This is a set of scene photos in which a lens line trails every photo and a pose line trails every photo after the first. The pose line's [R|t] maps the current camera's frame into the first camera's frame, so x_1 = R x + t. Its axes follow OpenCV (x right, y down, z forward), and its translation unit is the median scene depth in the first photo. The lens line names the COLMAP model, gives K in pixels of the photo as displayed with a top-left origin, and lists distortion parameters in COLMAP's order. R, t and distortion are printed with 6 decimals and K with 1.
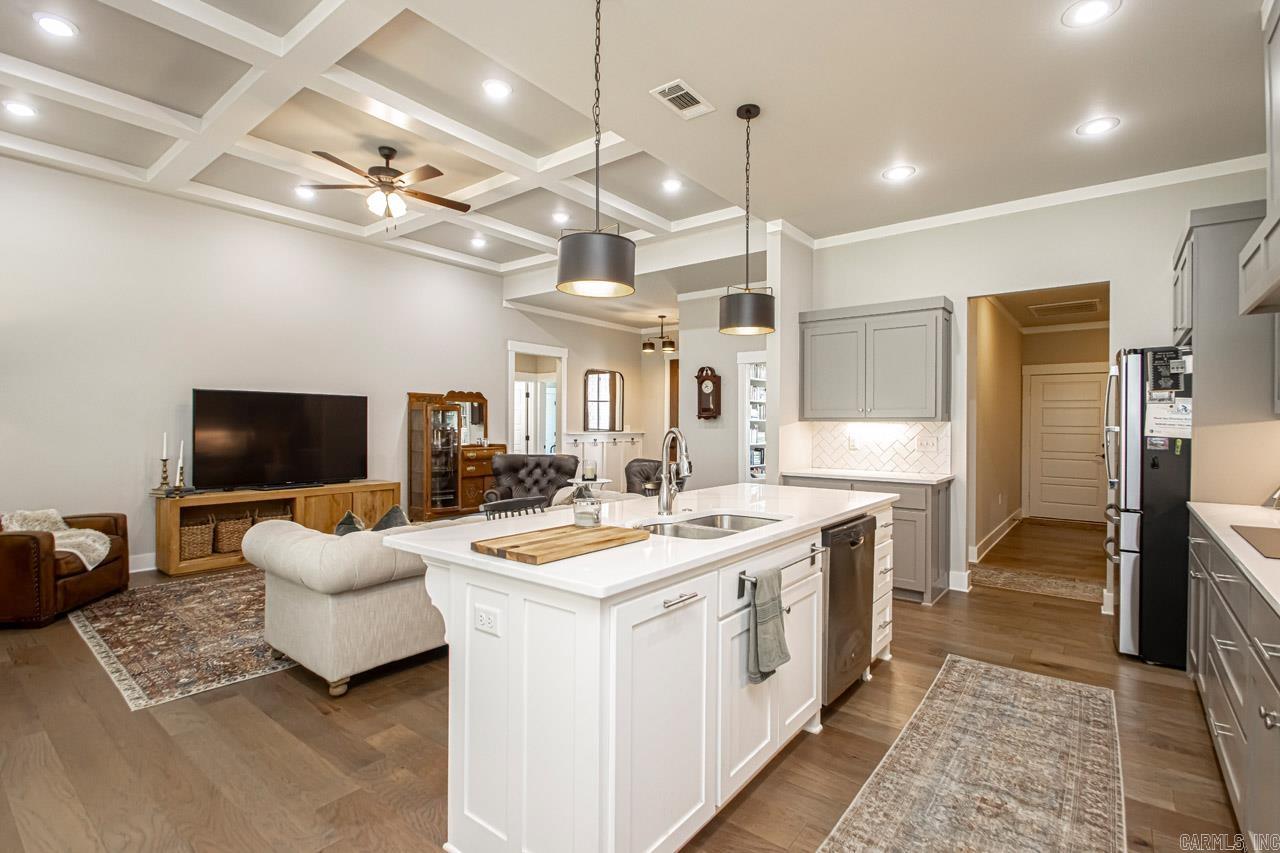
lens RADIAL K [[598.7, 0, 673.2], [0, 598.7, 420.8], [0, 0, 1]] dist [0.001428, -0.000072]
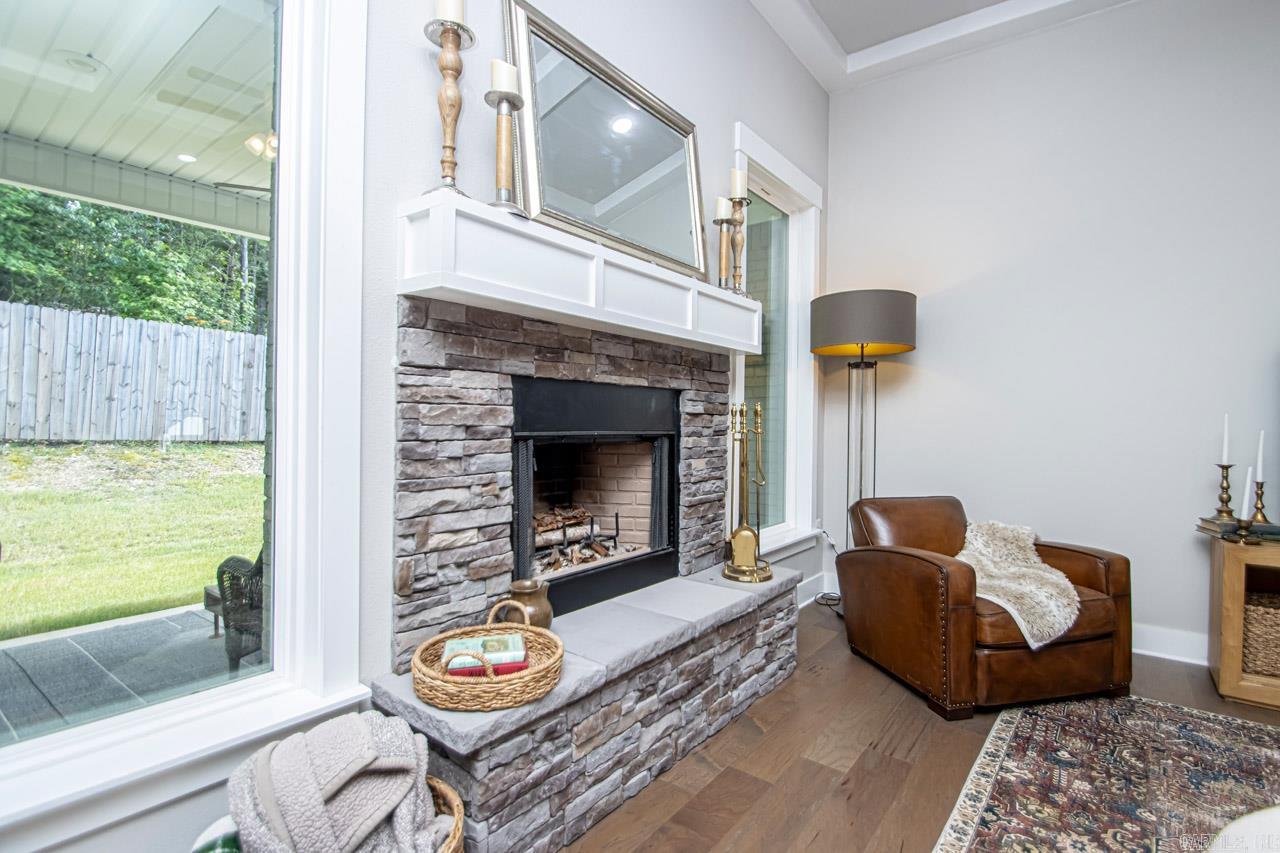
lens RADIAL K [[586.4, 0, 641.5], [0, 586.4, 432.8], [0, 0, 1]] dist [0.013208, -0.014793]
pose [[-0.028610, 0.009570, -0.999545, -0.330477], [-0.010787, 0.999893, 0.009883, 0.037298], [0.999532, 0.011065, -0.028504, 0.513620]]
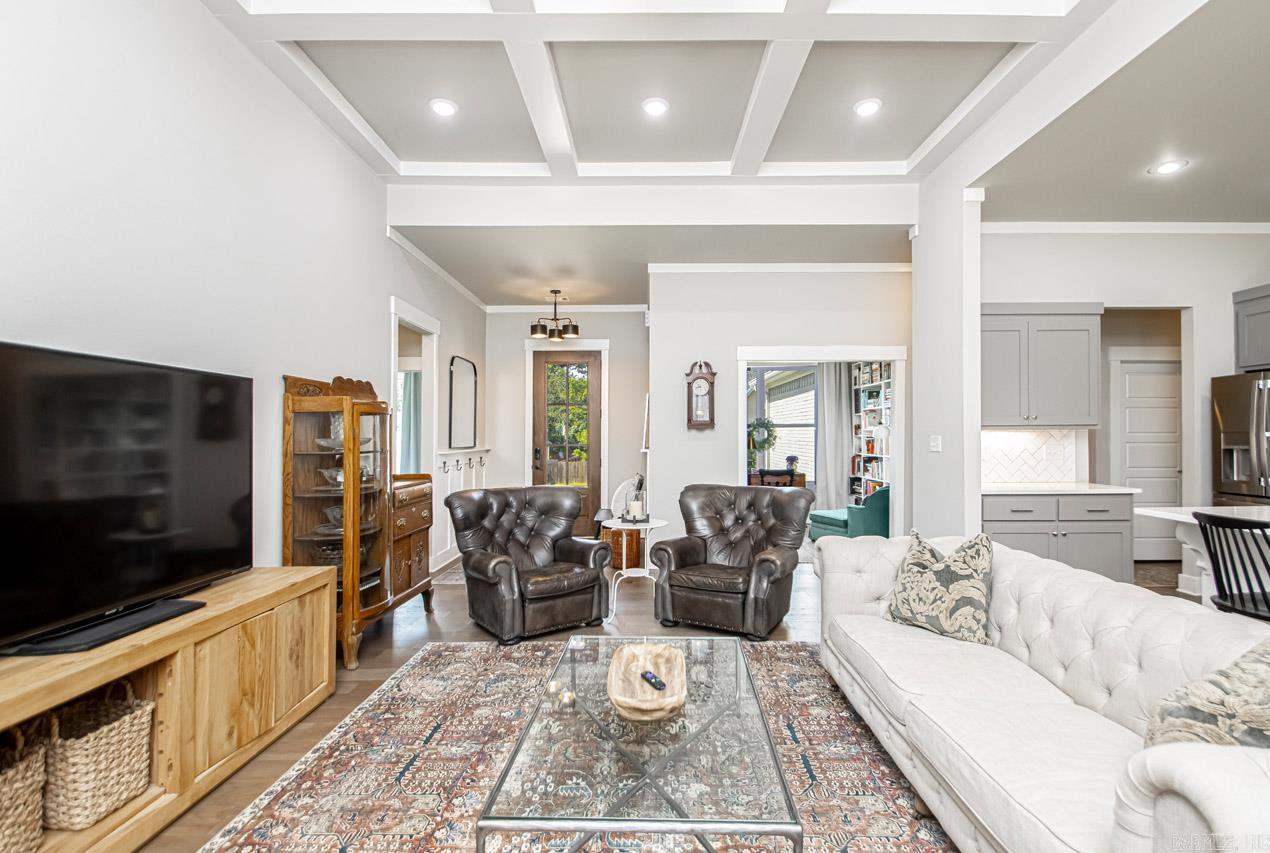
lens RADIAL K [[609.7, 0, 673.0], [0, 609.7, 425.1], [0, 0, 1]] dist [0.031295, 0.000001]
pose [[0.793615, -0.000210, 0.608420, -0.694660], [0.007062, 0.999936, -0.008867, -0.001474], [-0.608379, 0.011333, 0.793566, 0.588419]]
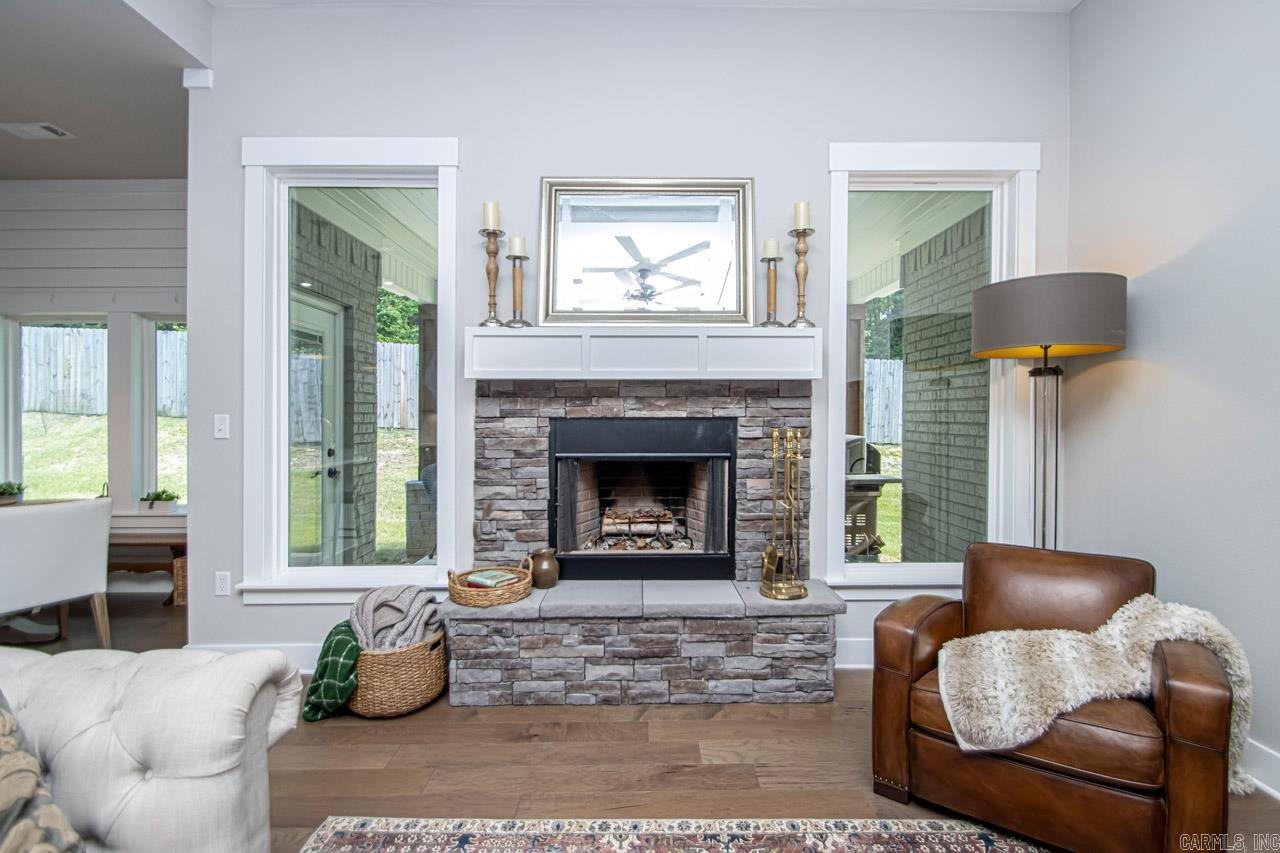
lens RADIAL K [[604.6, 0, 667.8], [0, 604.6, 431.3], [0, 0, 1]] dist [-0.002197, -0.000391]
pose [[-0.795036, 0.010678, -0.606468, -0.424125], [-0.003064, 0.999762, 0.021619, 0.006405], [0.606554, 0.019046, -0.794814, 0.961701]]
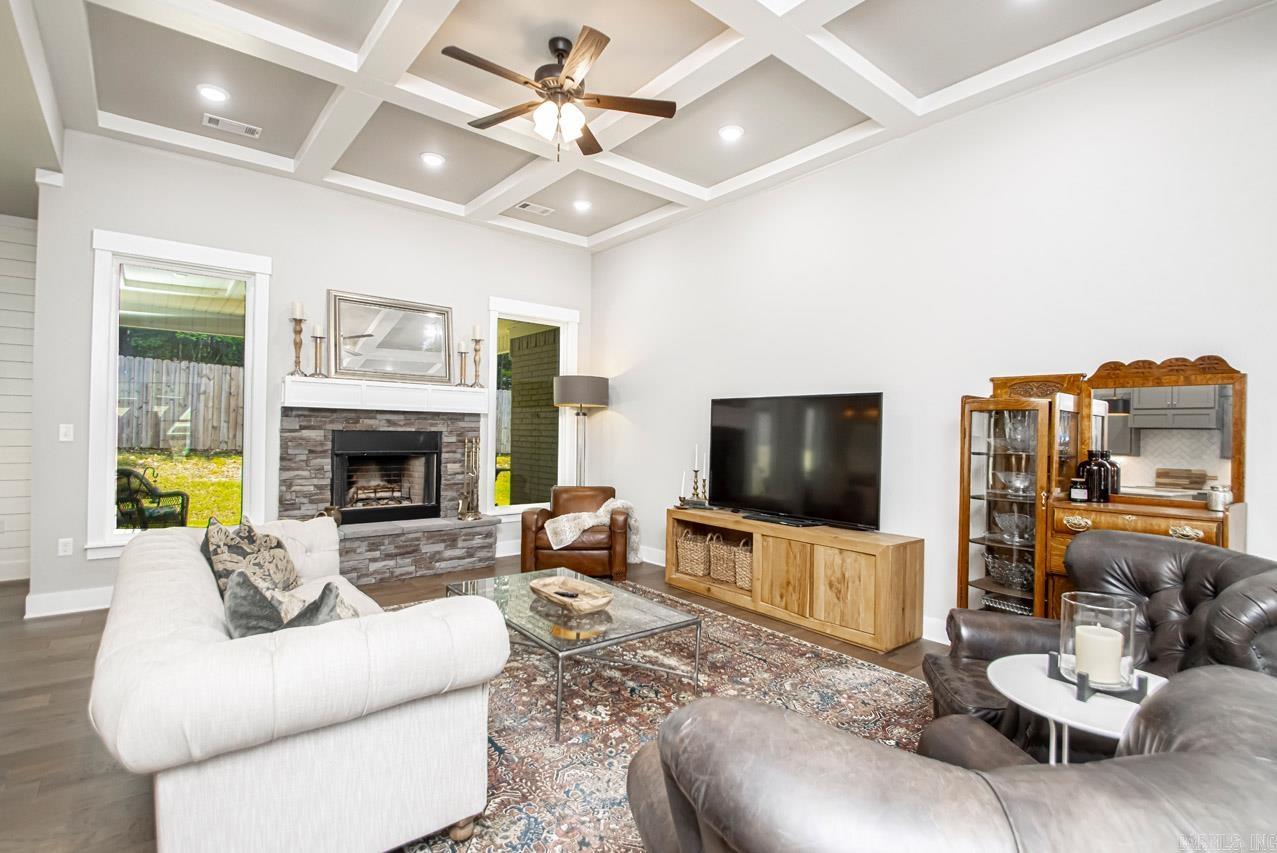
lens RADIAL K [[594.9, 0, 663.6], [0, 594.9, 439.5], [0, 0, 1]] dist [-0.013023, -0.000089]
pose [[-0.230068, -0.000275, -0.973174, 0.144282], [-0.015313, 0.999877, 0.003338, 0.010032], [0.973054, 0.015670, -0.230044, 1.189162]]
